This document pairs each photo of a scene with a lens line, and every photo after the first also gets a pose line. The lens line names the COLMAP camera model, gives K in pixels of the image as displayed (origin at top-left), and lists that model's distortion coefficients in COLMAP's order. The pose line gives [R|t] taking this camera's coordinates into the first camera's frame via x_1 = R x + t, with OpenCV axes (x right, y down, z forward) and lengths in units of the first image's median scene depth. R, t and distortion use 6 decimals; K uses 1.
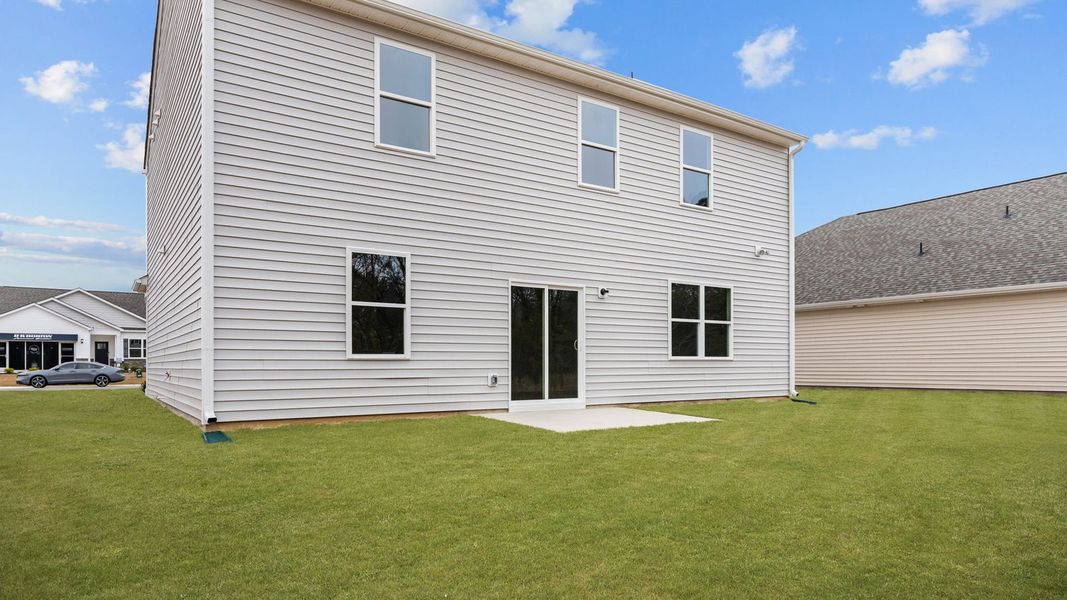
lens RADIAL K [[642.4, 0, 533.5], [0, 642.4, 300.0], [0, 0, 1]] dist [0.000117, -0.000168]
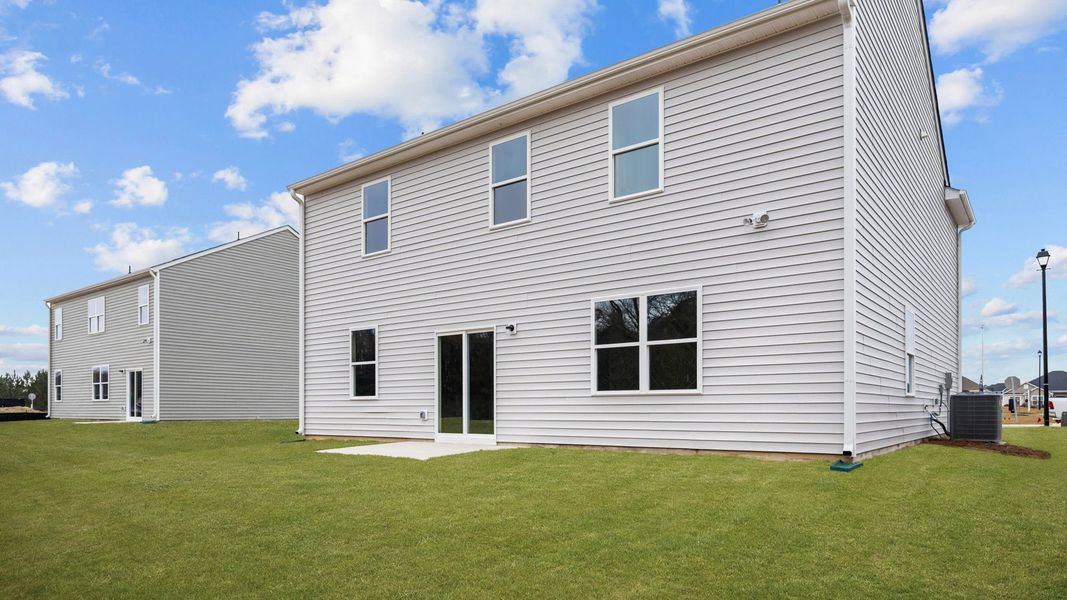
lens RADIAL K [[647.3, 0, 532.2], [0, 647.3, 330.3], [0, 0, 1]] dist [-0.001481, -0.000170]
pose [[0.327897, -0.105084, -0.938851, 1.009305], [0.104654, 0.991718, -0.074451, 0.065247], [0.938899, -0.073842, 0.336178, 0.666847]]
